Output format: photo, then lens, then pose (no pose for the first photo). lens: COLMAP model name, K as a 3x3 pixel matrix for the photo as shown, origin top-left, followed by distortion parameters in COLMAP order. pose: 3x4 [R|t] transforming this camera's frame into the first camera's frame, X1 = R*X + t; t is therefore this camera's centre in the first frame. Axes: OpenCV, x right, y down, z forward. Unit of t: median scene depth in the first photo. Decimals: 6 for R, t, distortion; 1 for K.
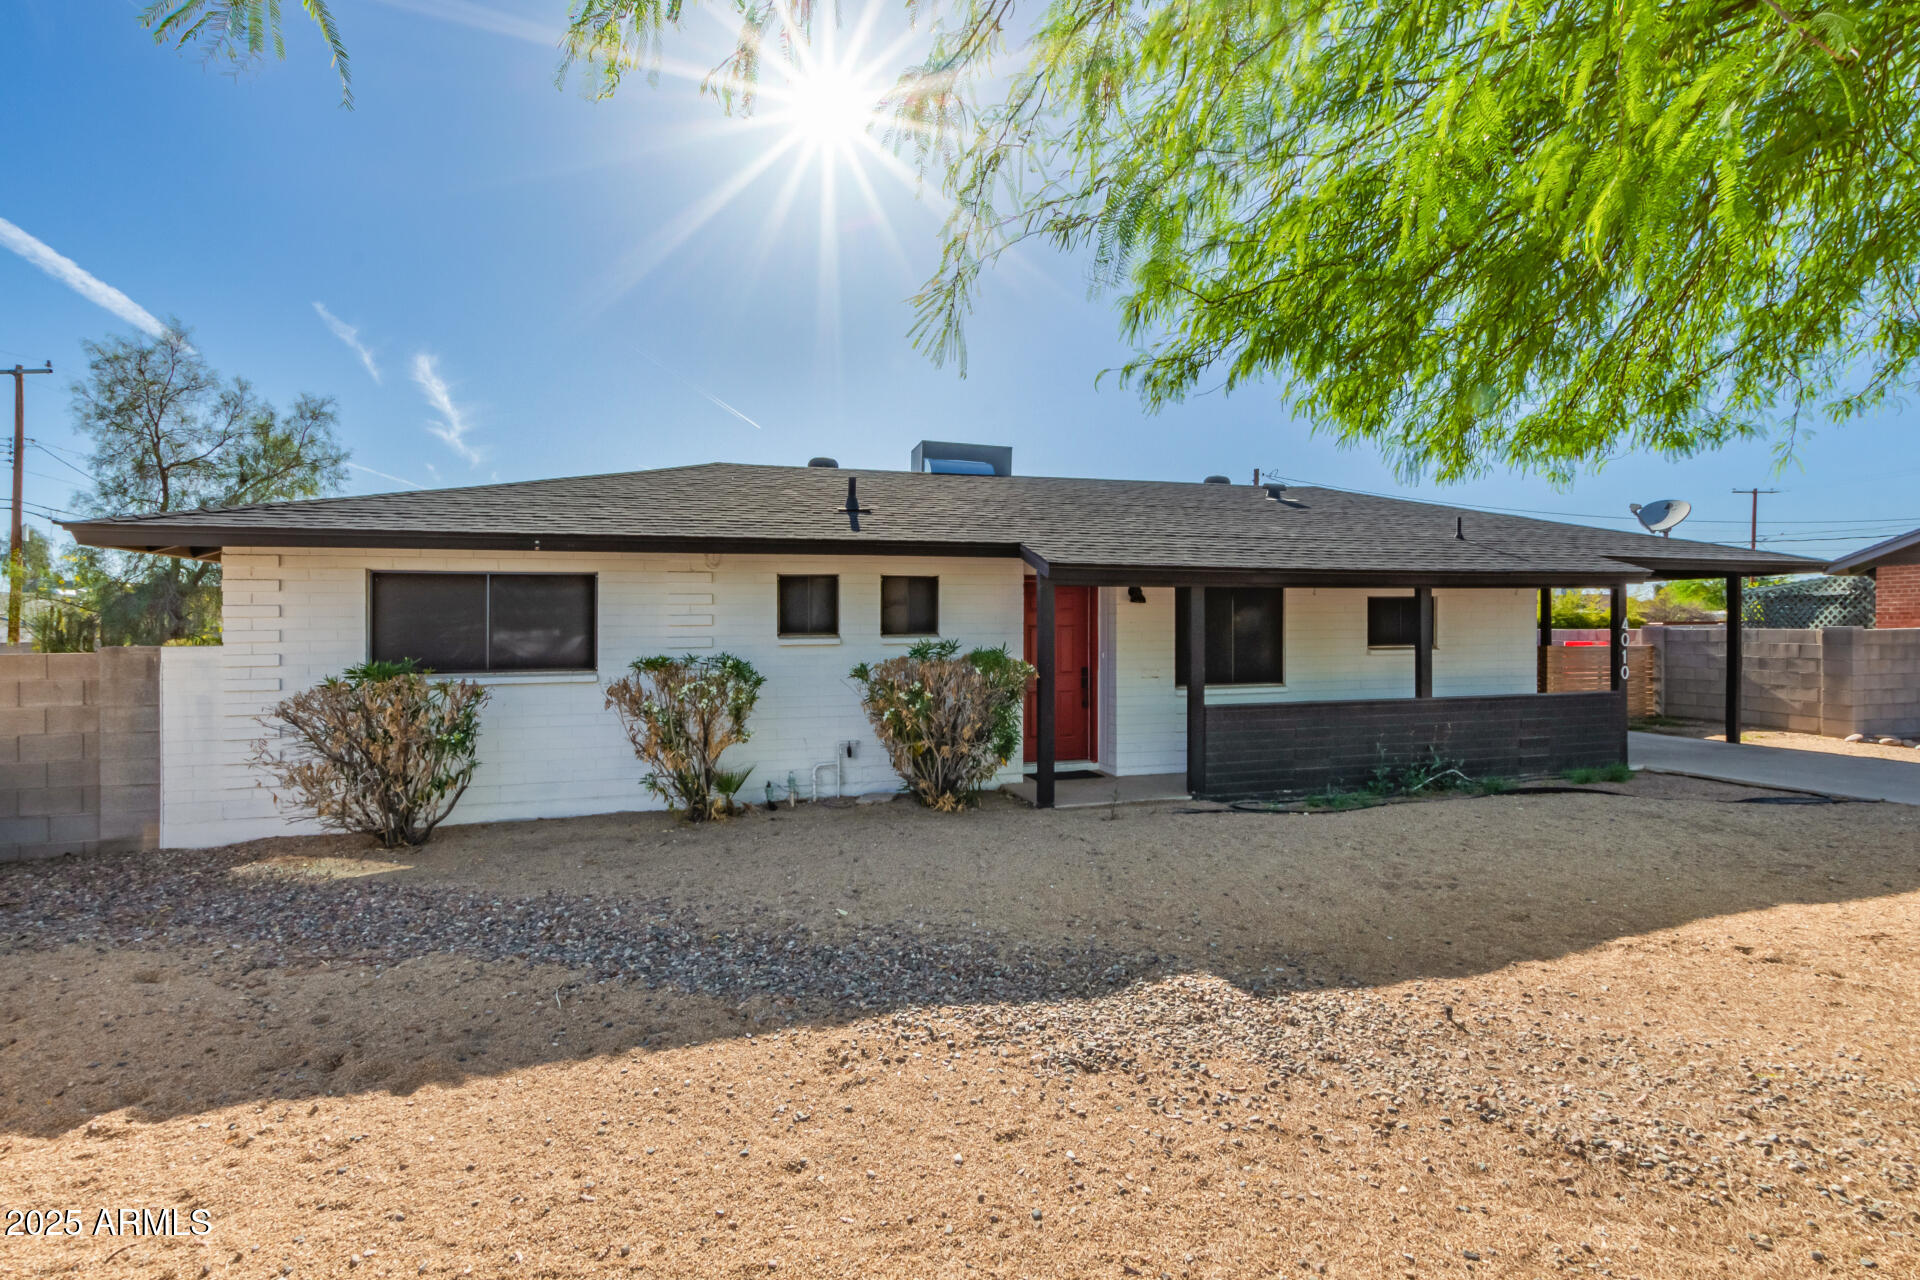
lens RADIAL K [[905.5, 0, 960.0], [0, 905.5, 640.0], [0, 0, 1]] dist [-0.001720, 0.000121]
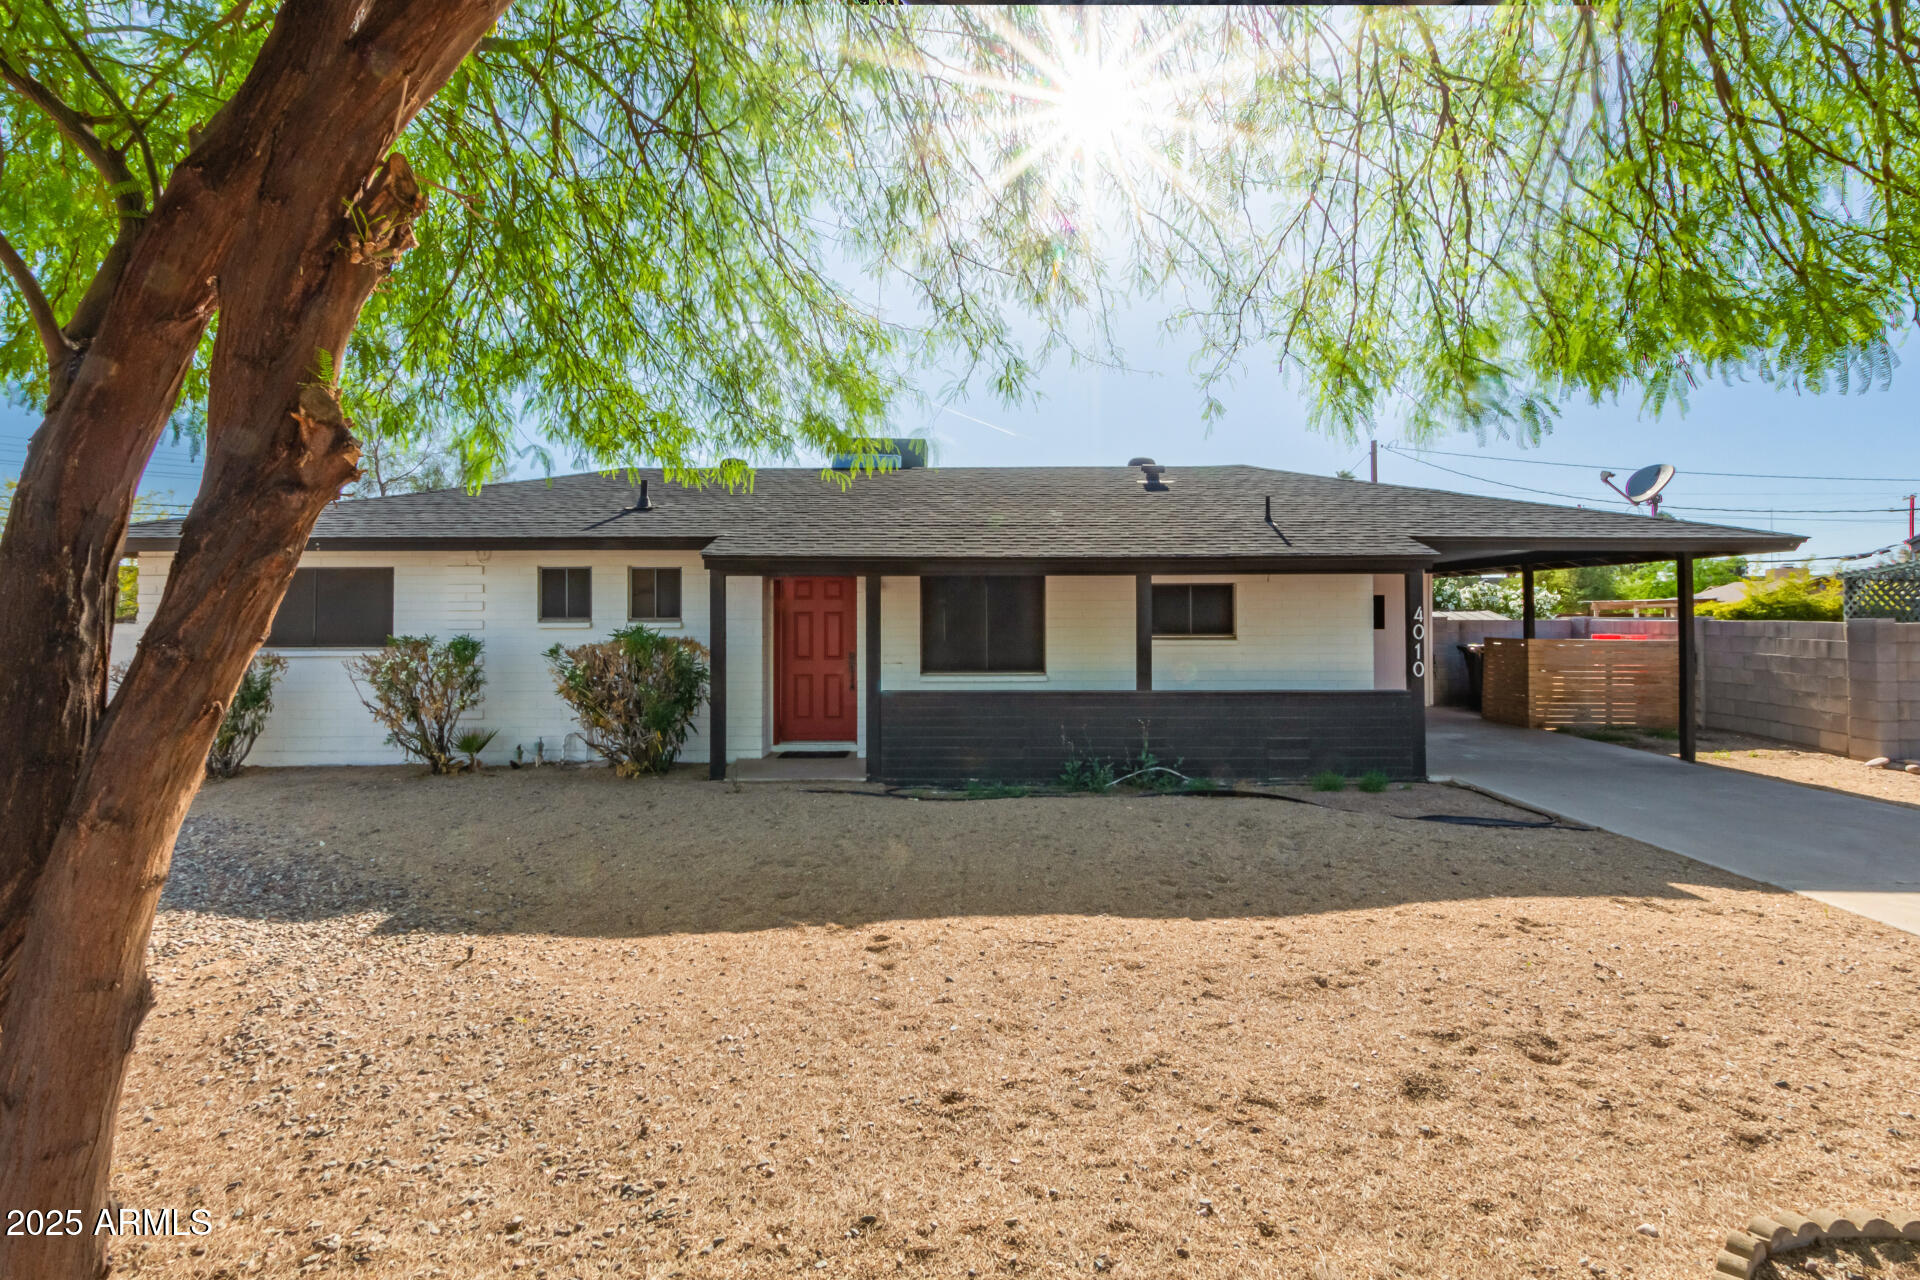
lens RADIAL K [[883.3, 0, 987.2], [0, 883.3, 638.6], [0, 0, 1]] dist [0.010783, 0.000127]
pose [[0.959553, 0.013637, -0.281196, 0.601847], [-0.009227, 0.999813, 0.017003, -0.005433], [0.281376, -0.013721, 0.959500, 0.063191]]
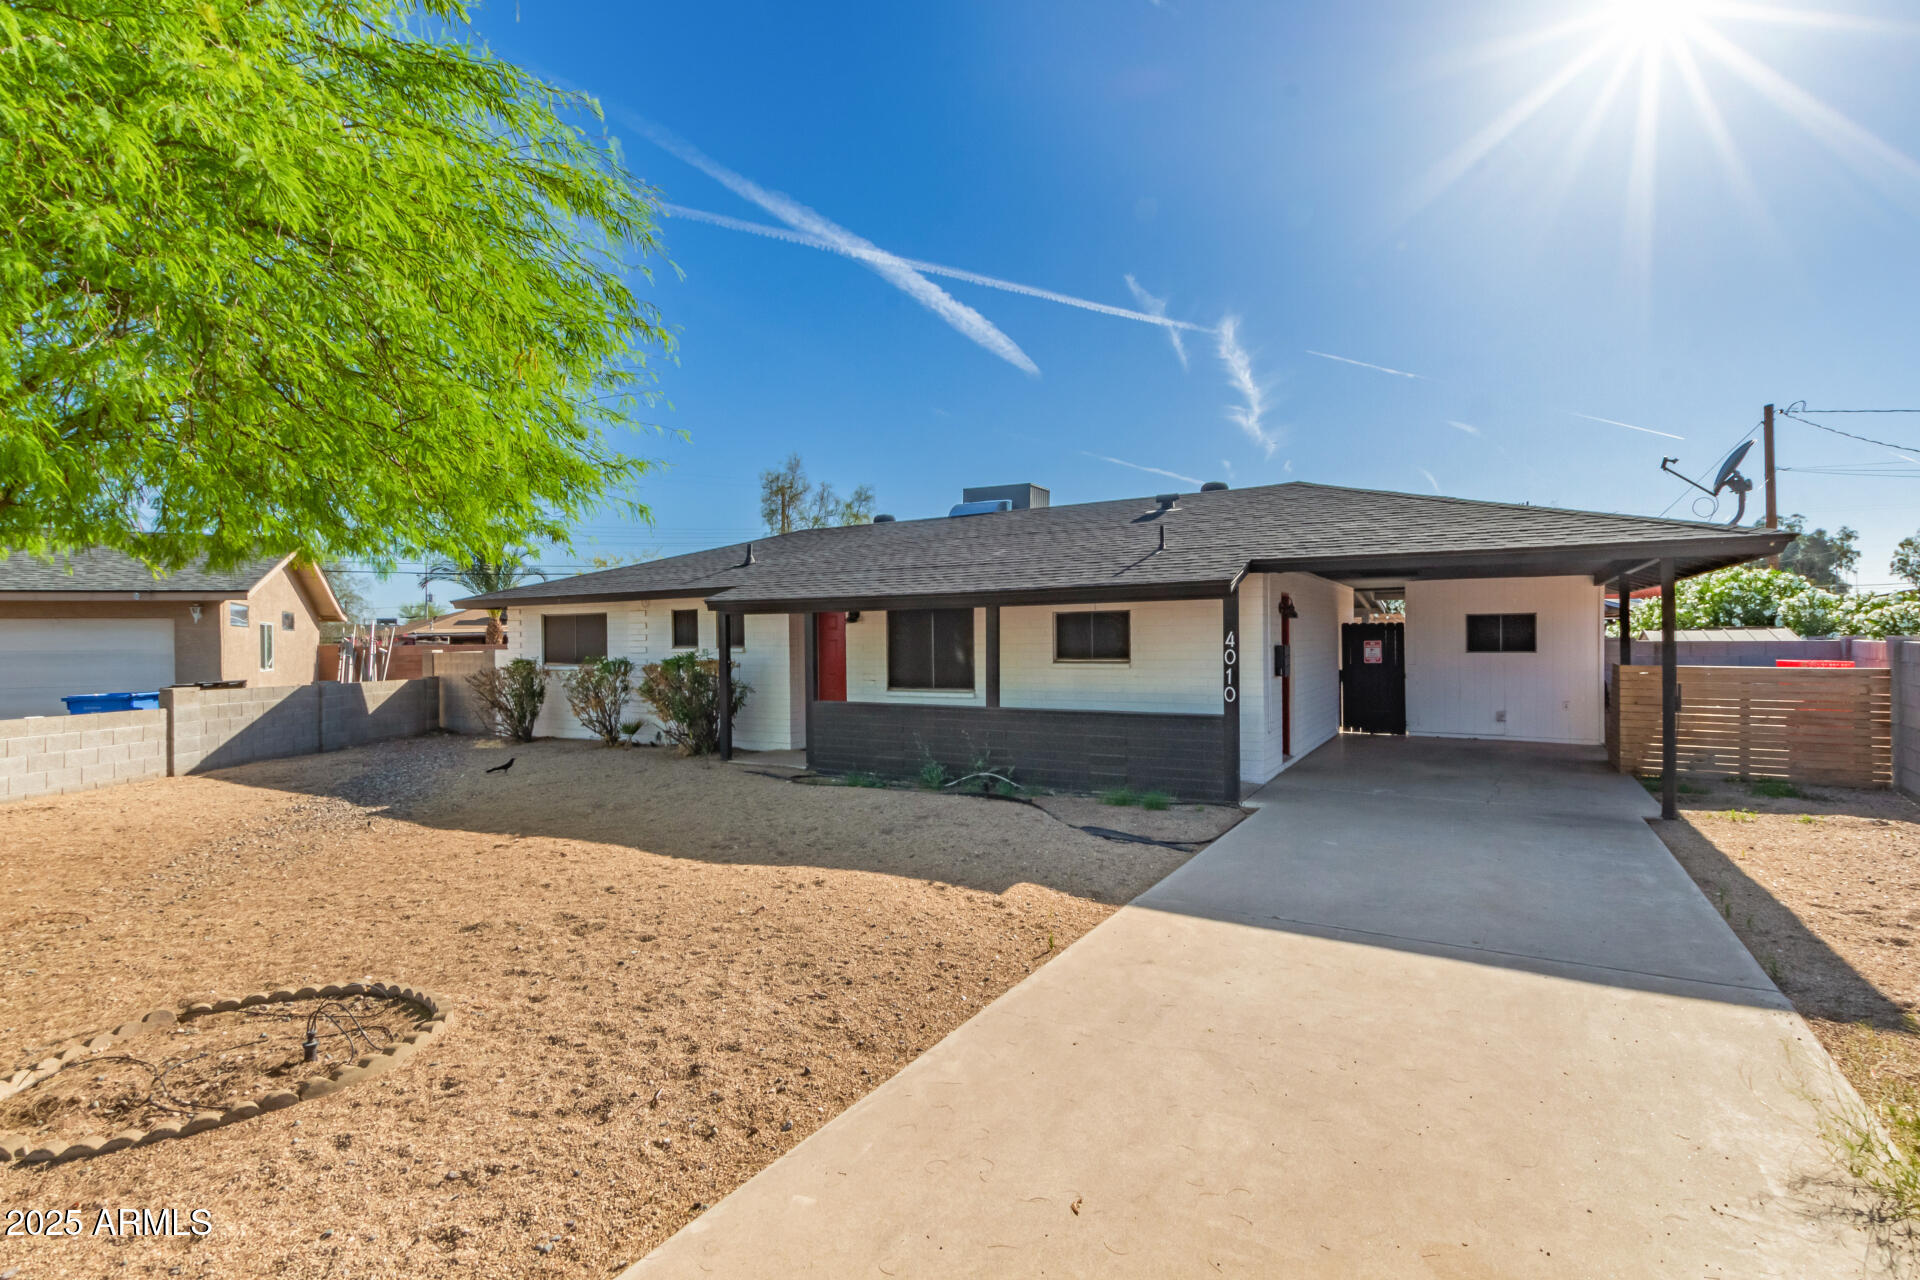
lens RADIAL K [[855.7, 0, 967.4], [0, 855.7, 679.8], [0, 0, 1]] dist [0.009525, 0.000047]
pose [[0.696557, 0.034396, -0.716676, 1.194651], [-0.004434, 0.999038, 0.043638, -0.014220], [0.717488, -0.027218, 0.696039, 0.251979]]
